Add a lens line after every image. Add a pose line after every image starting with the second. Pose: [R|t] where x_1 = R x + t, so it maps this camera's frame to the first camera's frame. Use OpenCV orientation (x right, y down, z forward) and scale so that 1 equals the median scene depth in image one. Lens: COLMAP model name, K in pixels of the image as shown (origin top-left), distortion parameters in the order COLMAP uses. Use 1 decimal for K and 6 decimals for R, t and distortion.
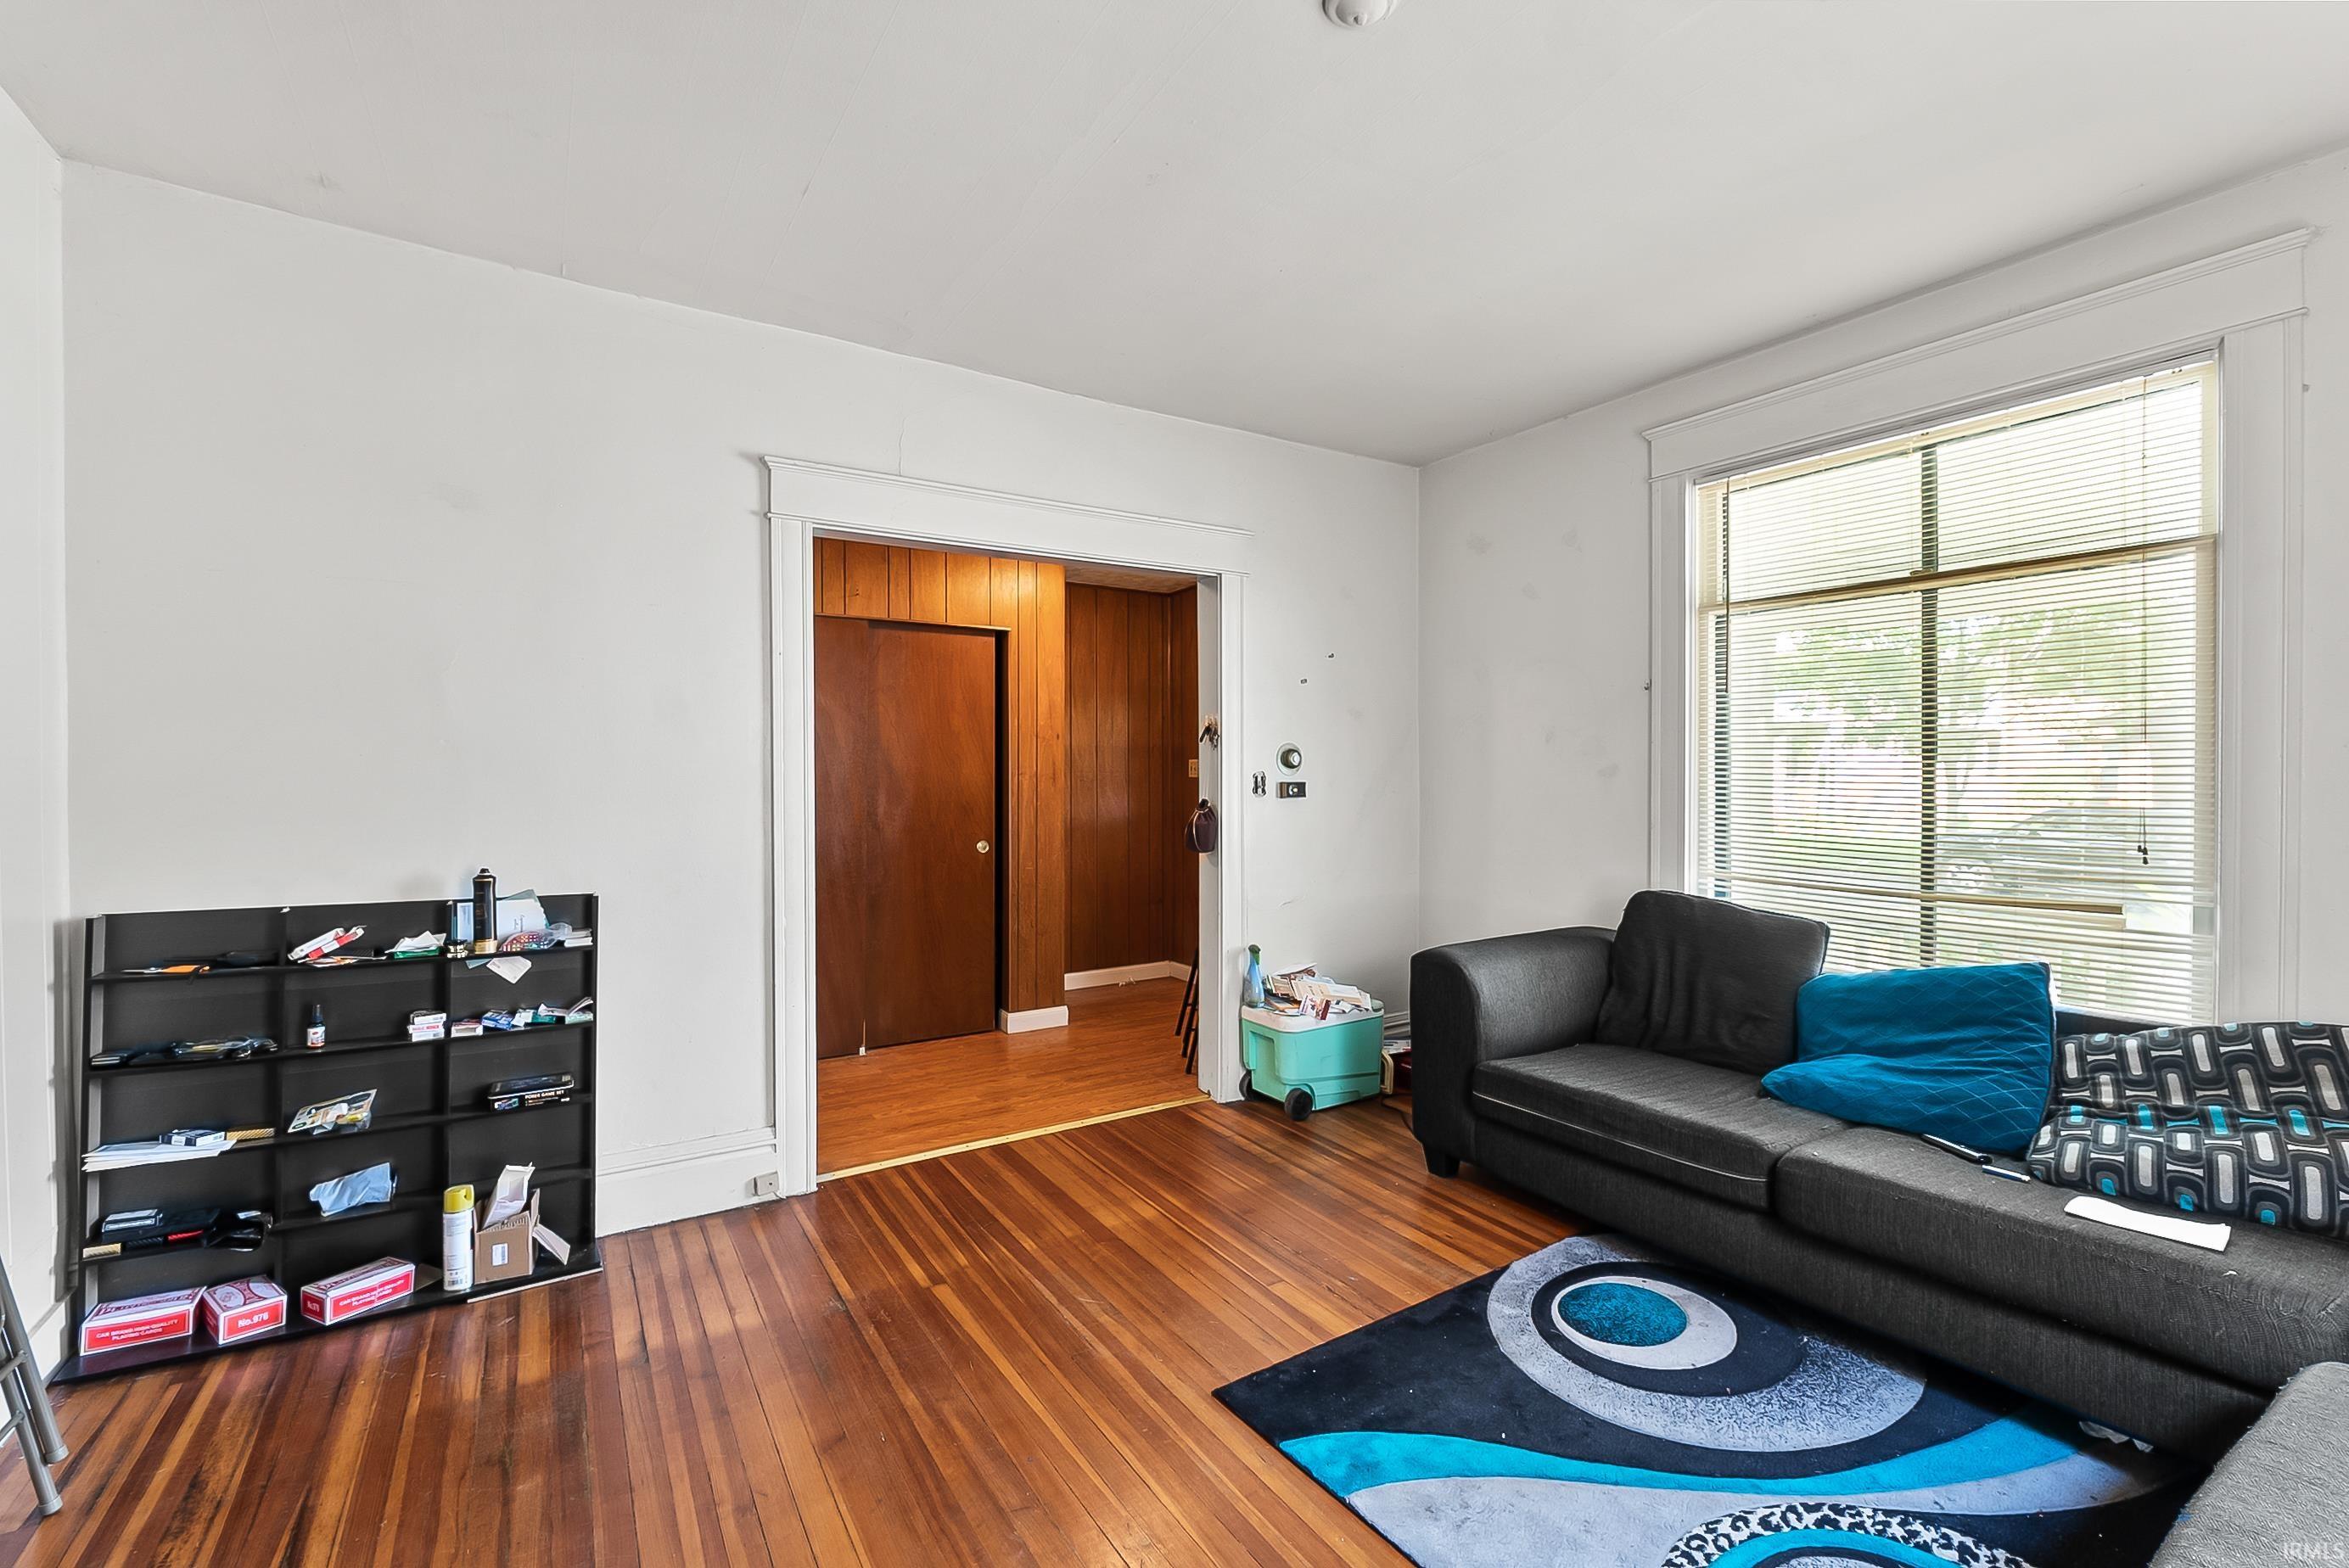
lens RADIAL K [[994.8, 0, 1152.4], [0, 994.8, 782.1], [0, 0, 1]] dist [-0.005265, -0.000315]
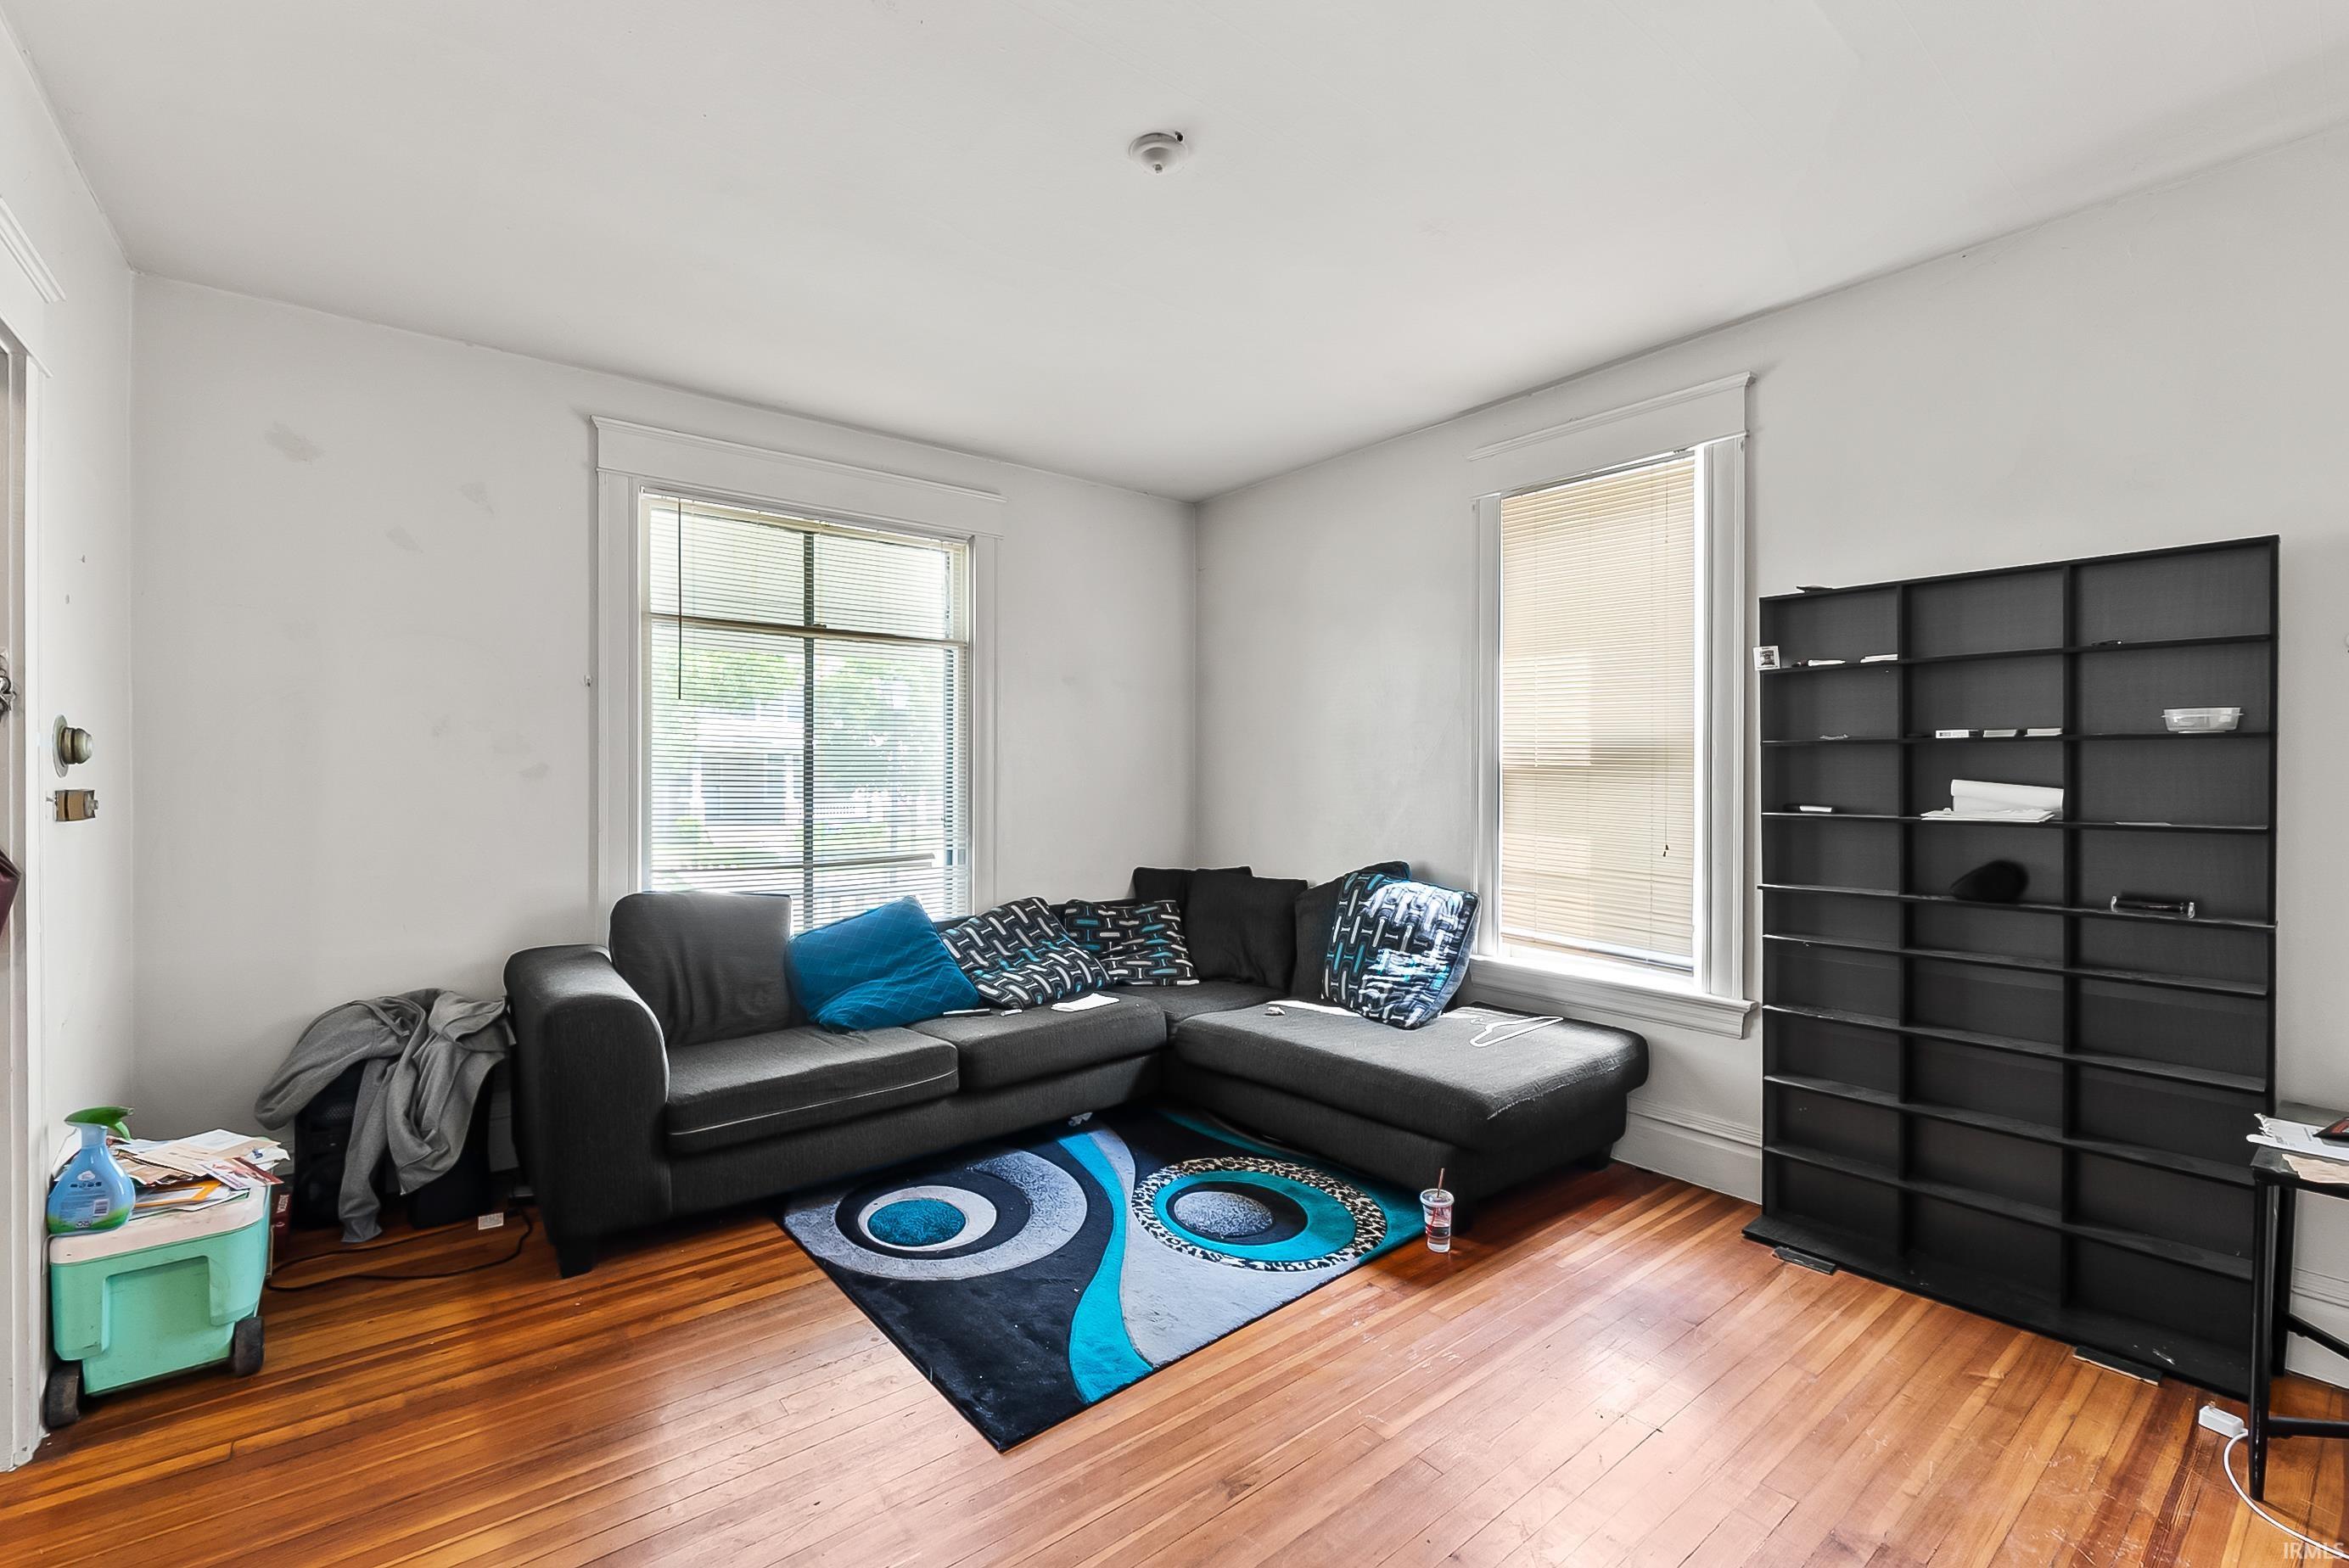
lens RADIAL K [[994.8, 0, 1152.4], [0, 994.8, 782.1], [0, 0, 1]] dist [-0.005265, -0.000315]
pose [[-0.112841, -0.009307, 0.993569, -0.636582], [0.005820, 0.999933, 0.010027, -0.009474], [-0.993596, 0.006914, -0.112780, 0.711590]]
